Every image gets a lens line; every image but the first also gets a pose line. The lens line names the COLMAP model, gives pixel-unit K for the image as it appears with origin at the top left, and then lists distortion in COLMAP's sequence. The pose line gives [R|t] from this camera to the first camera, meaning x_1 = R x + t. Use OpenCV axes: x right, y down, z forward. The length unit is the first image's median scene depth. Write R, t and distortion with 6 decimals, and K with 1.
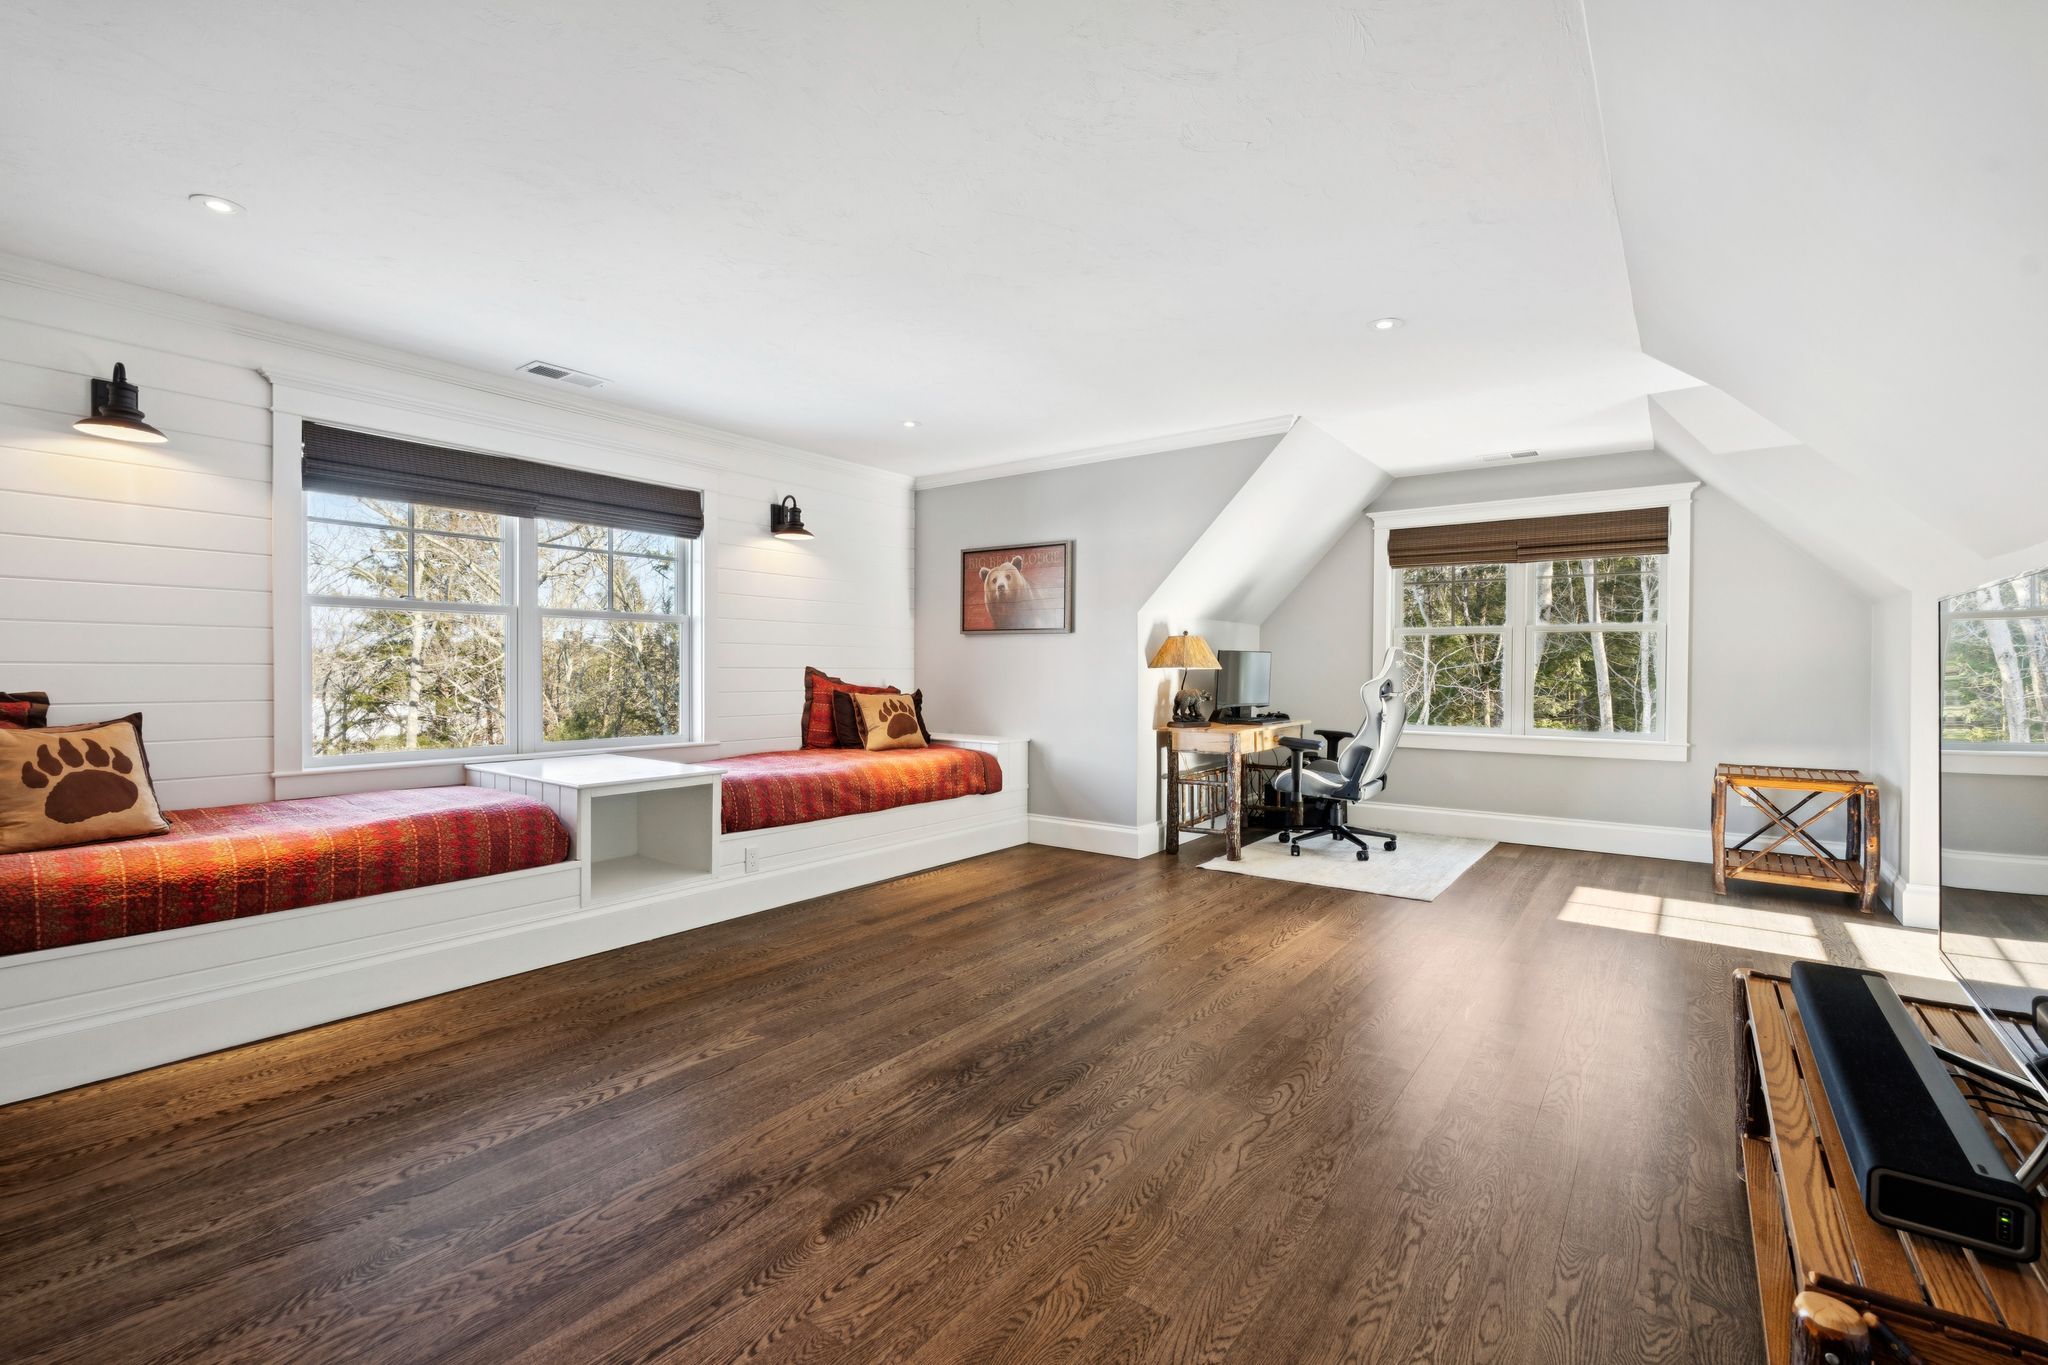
lens RADIAL K [[906.2, 0, 1024.0], [0, 906.2, 682.5], [0, 0, 1]] dist [-0.000410, 0.000145]
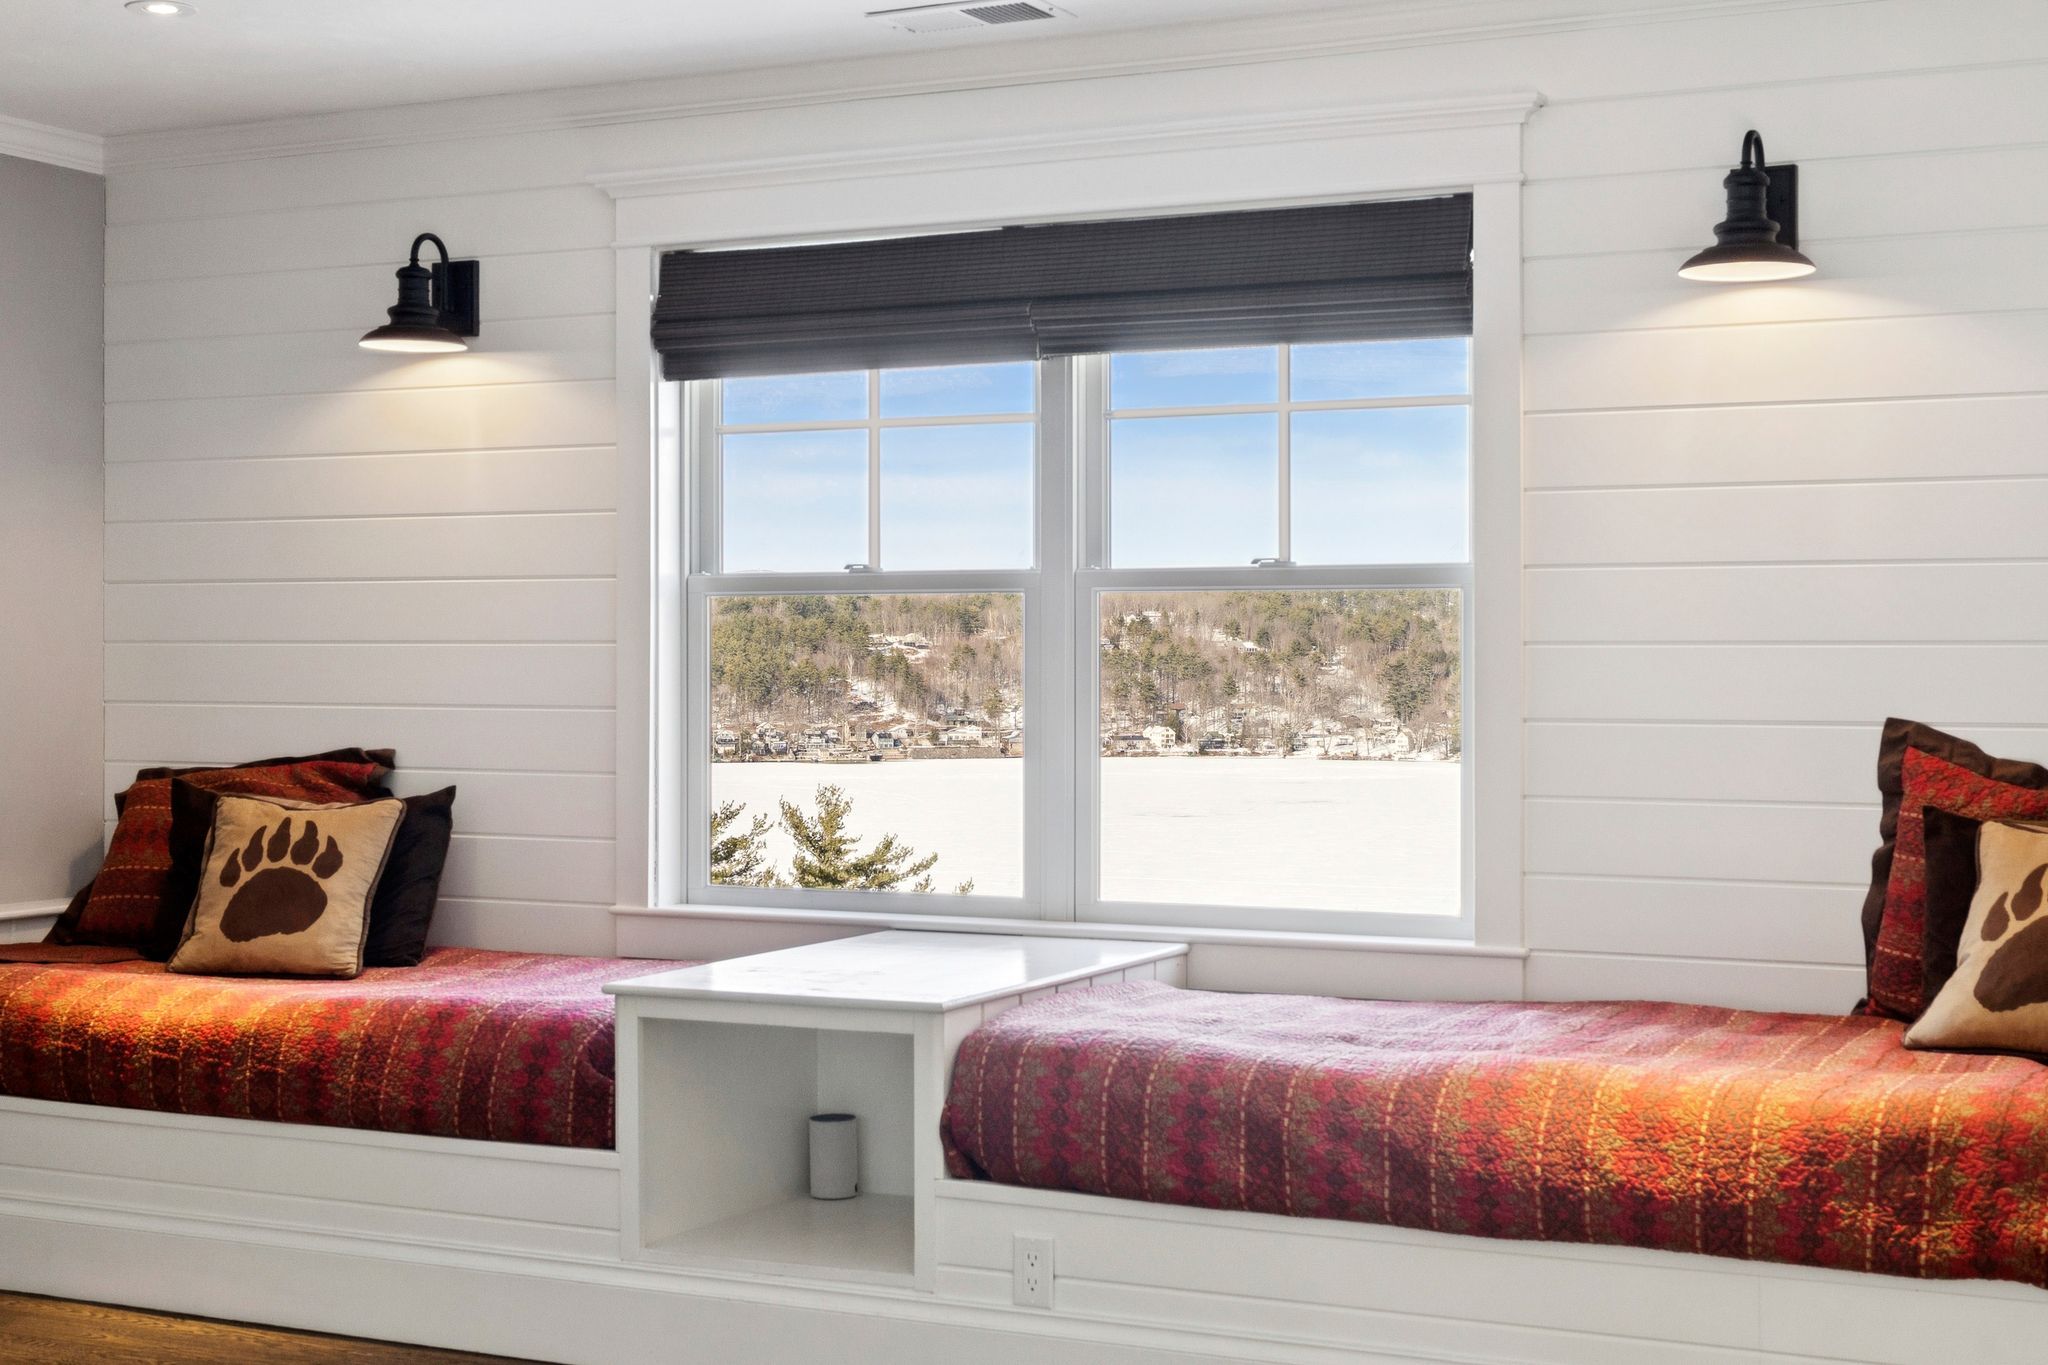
lens RADIAL K [[2358.0, 0, 1024.2], [0, 2358.0, 813.9], [0, 0, 1]] dist [-0.006414, -0.004040]
pose [[0.246736, 0.038637, -0.968312, 0.592866], [-0.022020, 0.999170, 0.034257, -0.009545], [0.968833, 0.012870, 0.247382, 0.827089]]
